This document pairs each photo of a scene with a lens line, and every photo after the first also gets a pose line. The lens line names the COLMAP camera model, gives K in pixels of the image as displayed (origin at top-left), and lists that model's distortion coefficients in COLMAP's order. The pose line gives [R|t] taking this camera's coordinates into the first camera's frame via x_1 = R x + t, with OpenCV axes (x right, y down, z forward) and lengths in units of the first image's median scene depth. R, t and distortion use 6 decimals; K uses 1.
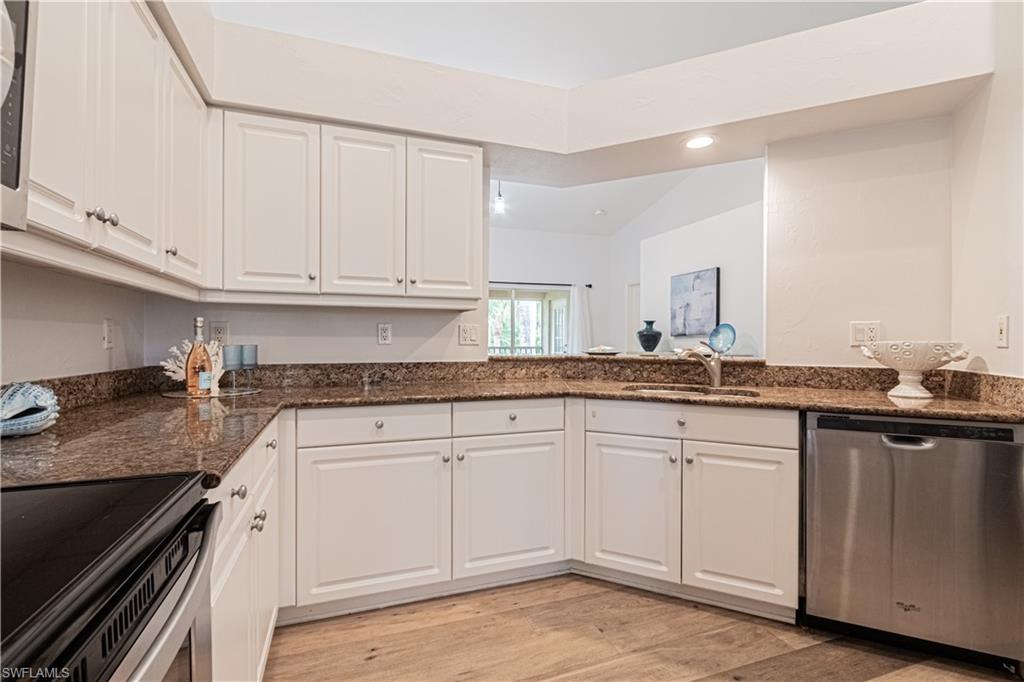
lens RADIAL K [[471.3, 0, 511.4], [0, 471.3, 343.1], [0, 0, 1]] dist [0.003429, -0.002243]
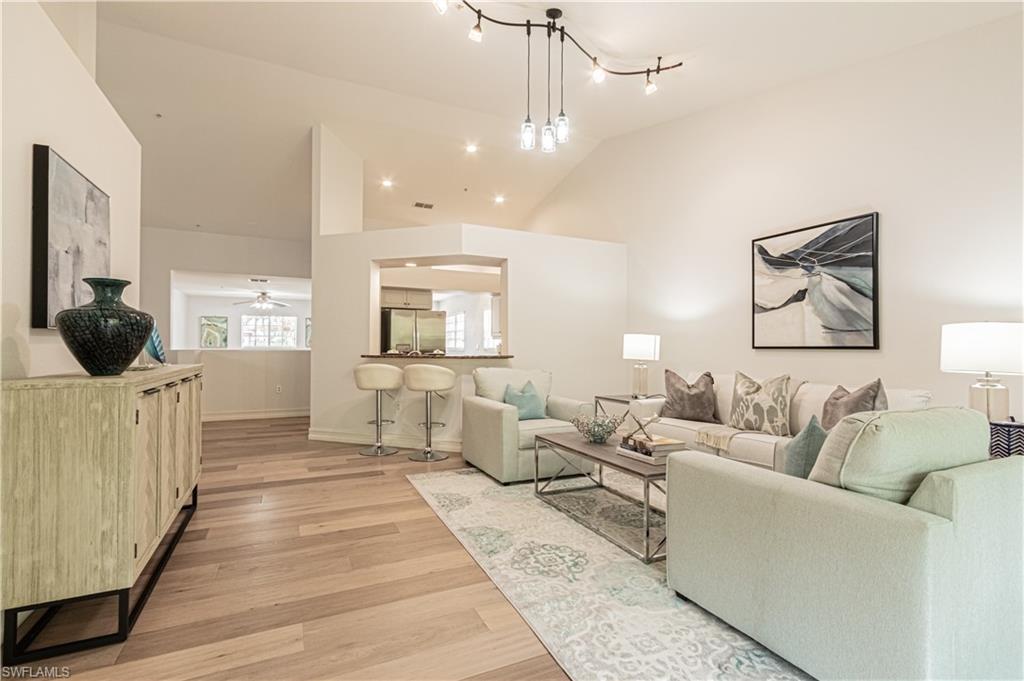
lens RADIAL K [[471.3, 0, 510.2], [0, 471.3, 342.5], [0, 0, 1]] dist [0.003429, -0.002243]
pose [[-0.995408, -0.012820, -0.094864, 0.044613], [-0.011832, 0.999870, -0.010976, -0.003287], [0.094992, -0.009803, -0.995430, 1.359408]]
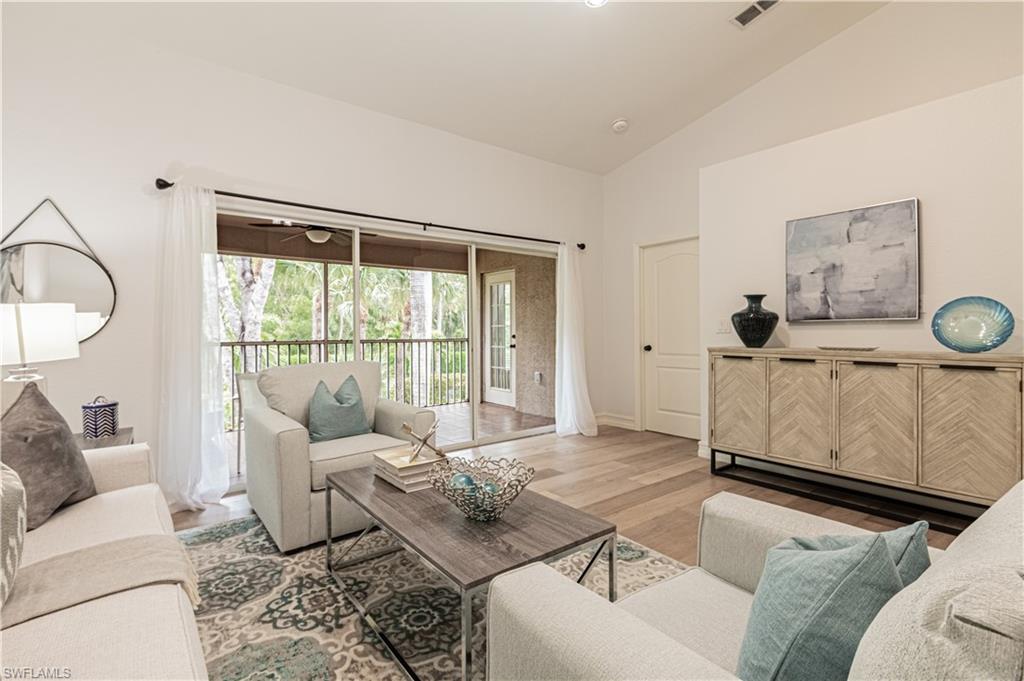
lens RADIAL K [[471.3, 0, 506.2], [0, 471.3, 334.3], [0, 0, 1]] dist [0.003429, -0.002243]
pose [[0.952505, -0.011780, 0.304294, -0.183823], [0.009841, 0.999920, 0.007906, -0.005763], [-0.304363, -0.004536, 0.952545, 0.536394]]
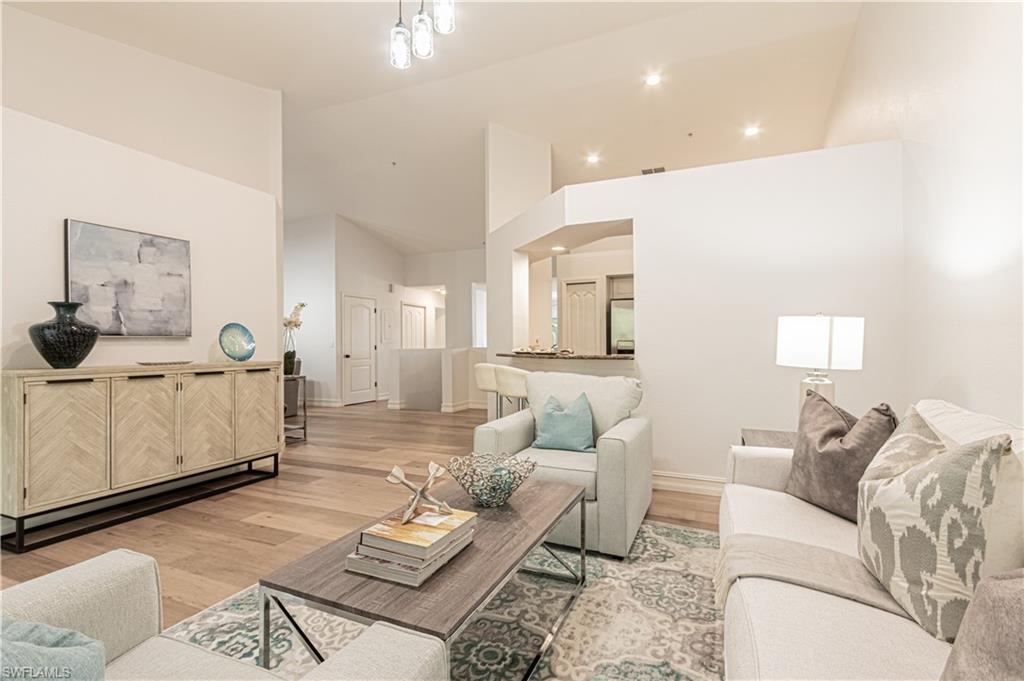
lens RADIAL K [[471.3, 0, 503.4], [0, 471.3, 346.9], [0, 0, 1]] dist [0.003429, -0.002243]
pose [[-0.718350, -0.007085, 0.695646, -0.354362], [0.001658, 0.999928, 0.011896, -0.007748], [-0.695680, 0.009699, -0.718286, 1.040697]]
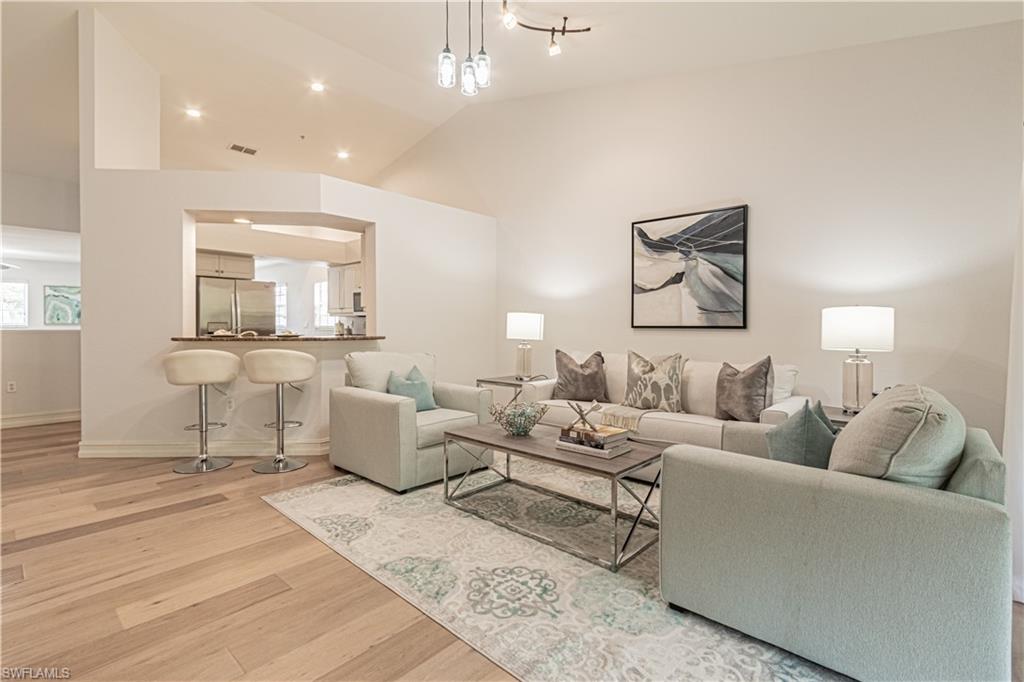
lens RADIAL K [[471.3, 0, 508.7], [0, 471.3, 330.1], [0, 0, 1]] dist [0.003429, -0.002243]
pose [[-0.886572, -0.005479, -0.462559, 0.128062], [-0.010178, 0.999919, 0.007664, -0.006524], [0.462479, 0.011503, -0.886555, 1.245481]]
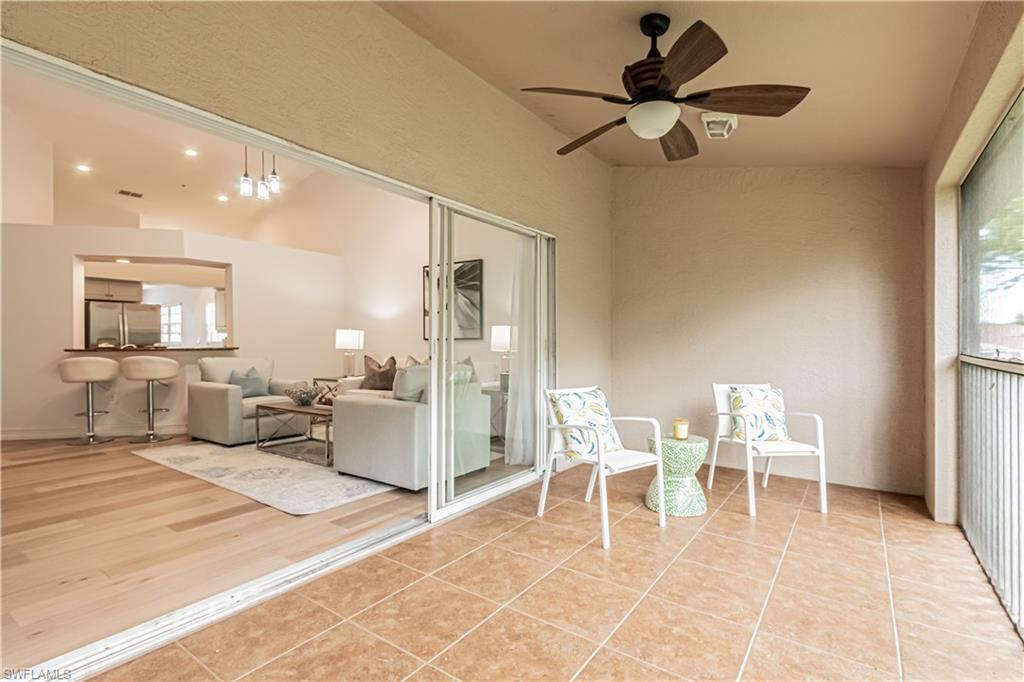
lens RADIAL K [[471.3, 0, 514.4], [0, 471.3, 344.3], [0, 0, 1]] dist [0.003429, -0.002243]
pose [[-0.813046, 0.000978, -0.582199, 0.065569], [-0.002181, 0.999986, 0.004725, -0.001577], [0.582196, 0.005112, -0.813033, 1.680915]]
